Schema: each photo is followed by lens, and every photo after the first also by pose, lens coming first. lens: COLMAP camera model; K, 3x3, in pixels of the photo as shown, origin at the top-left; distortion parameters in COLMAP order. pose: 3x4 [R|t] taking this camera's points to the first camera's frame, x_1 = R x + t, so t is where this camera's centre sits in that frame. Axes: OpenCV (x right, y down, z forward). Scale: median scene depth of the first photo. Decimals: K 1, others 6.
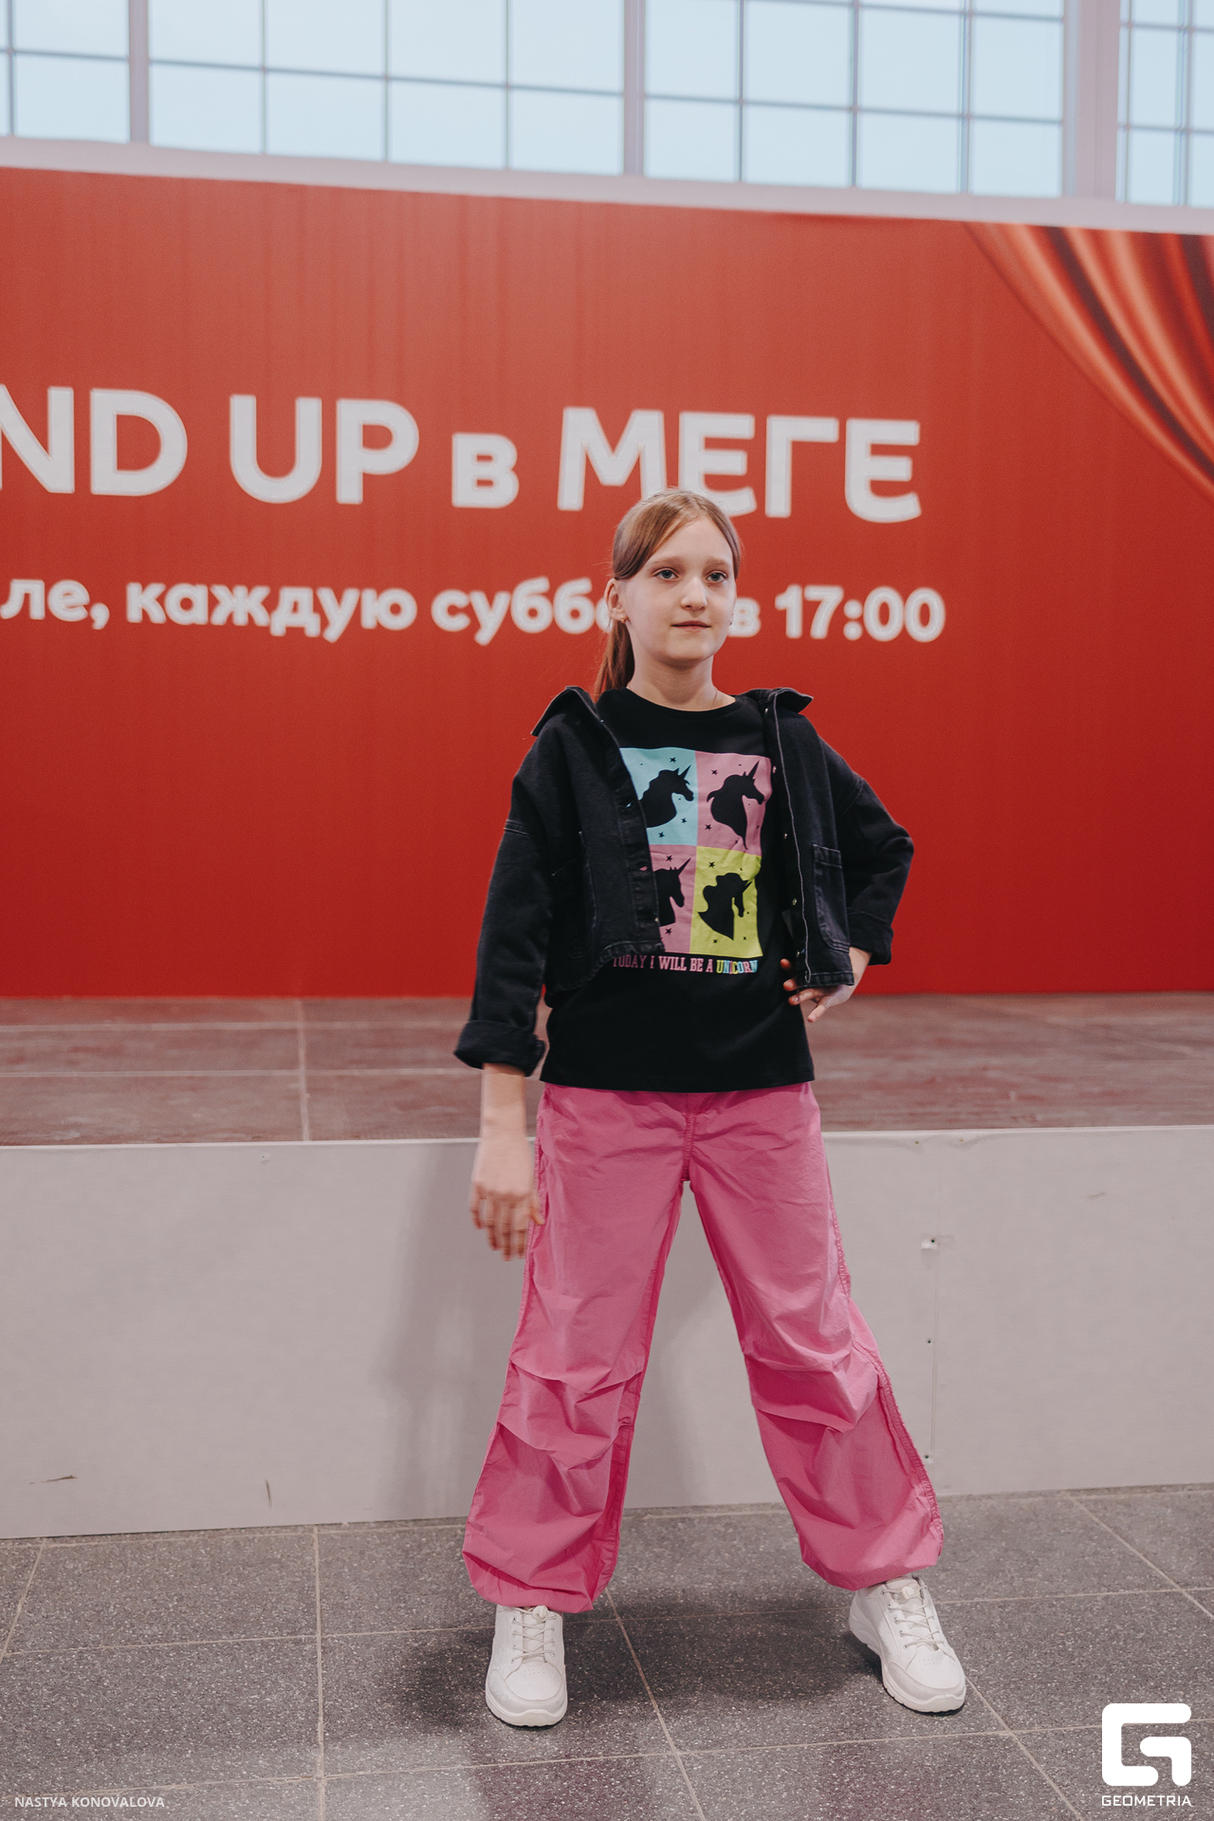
lens RADIAL K [[1952.5, 0, 612.6], [0, 1952.5, 975.2], [0, 0, 1]] dist [0.042472, -0.066332]
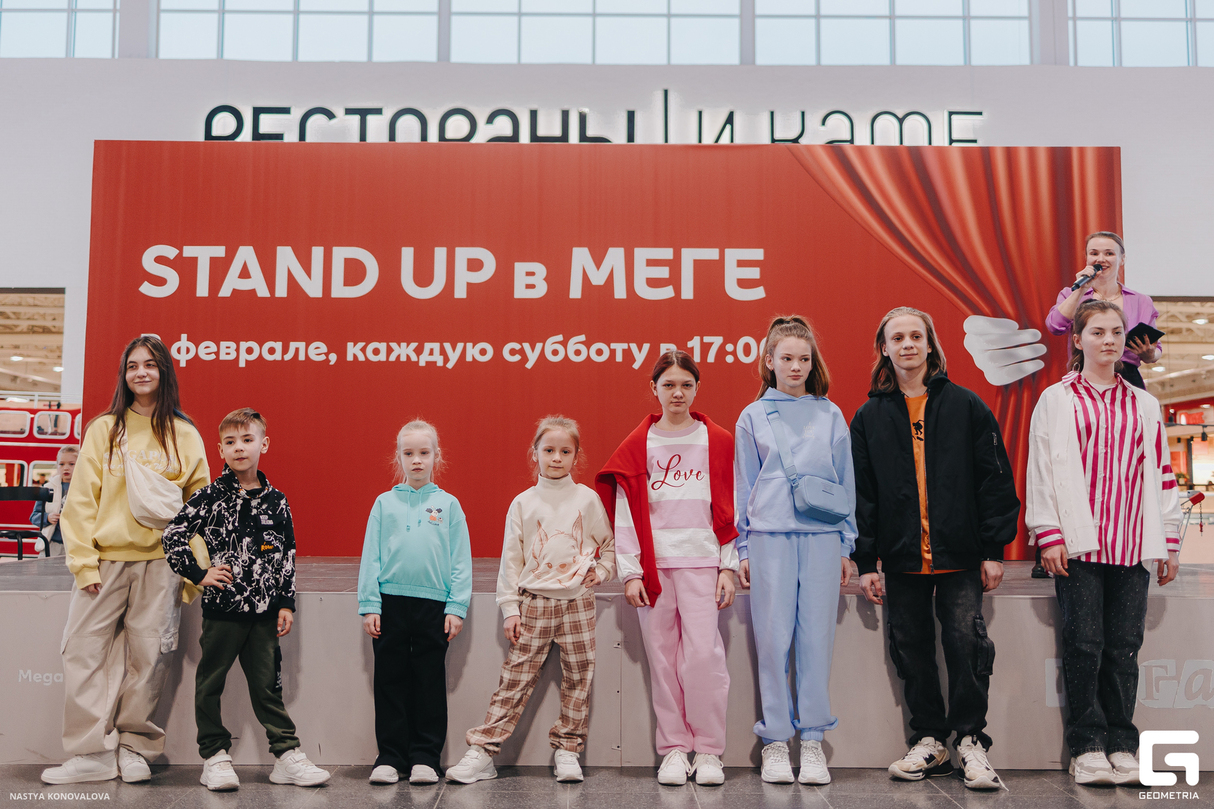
lens RADIAL K [[1429.0, 0, 603.2], [0, 1429.0, 353.0], [0, 0, 1]] dist [-0.000714, 0.077326]
pose [[0.988134, -0.015666, -0.152792, 0.219121], [-0.009990, 0.986123, -0.165717, 0.044470], [0.153268, 0.165277, 0.974265, -0.344393]]
